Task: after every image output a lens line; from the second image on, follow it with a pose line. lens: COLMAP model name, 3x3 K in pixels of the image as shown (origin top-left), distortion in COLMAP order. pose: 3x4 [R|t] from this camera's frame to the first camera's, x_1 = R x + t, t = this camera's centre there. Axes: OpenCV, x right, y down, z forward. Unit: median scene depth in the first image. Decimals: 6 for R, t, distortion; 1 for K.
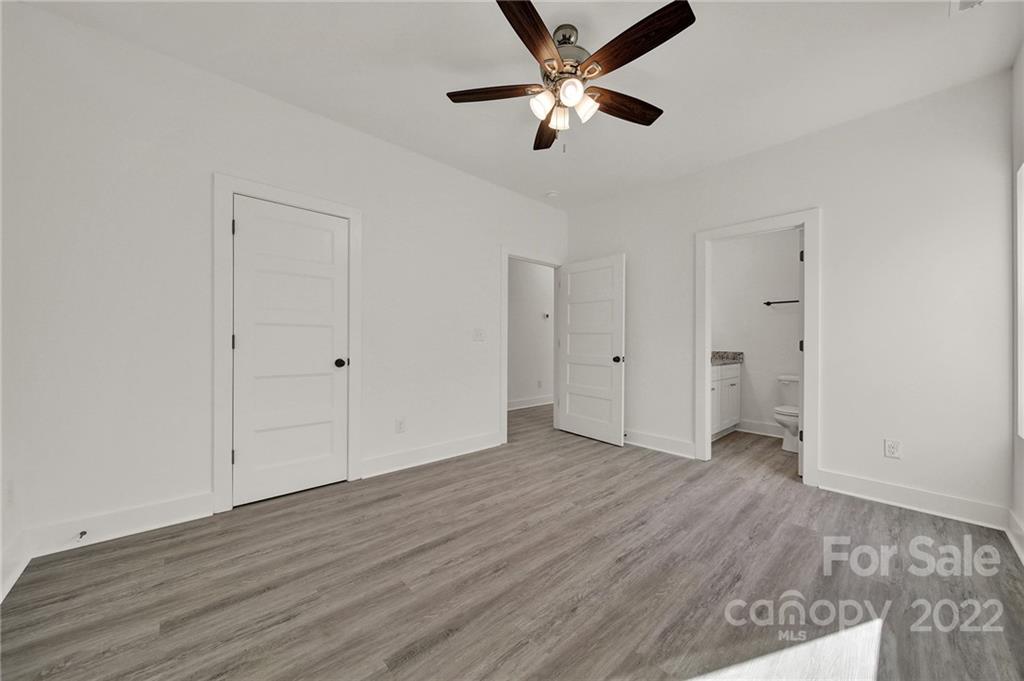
lens RADIAL K [[368.0, 0, 506.3], [0, 368.0, 340.1], [0, 0, 1]] dist [0.000841, 0.000022]
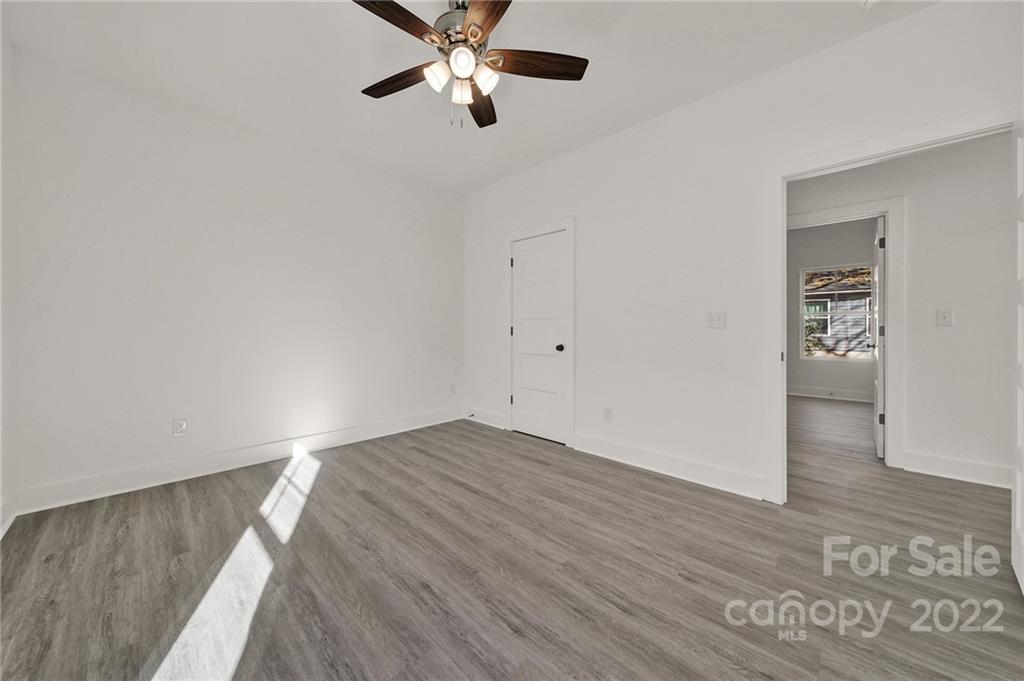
lens RADIAL K [[331.1, 0, 513.5], [0, 331.1, 330.7], [0, 0, 1]] dist [-0.000100, -0.000075]
pose [[0.105249, -0.004272, -0.994437, 0.965847], [0.006803, 0.999970, -0.003576, -0.022873], [0.994423, -0.006389, 0.105275, 0.956827]]
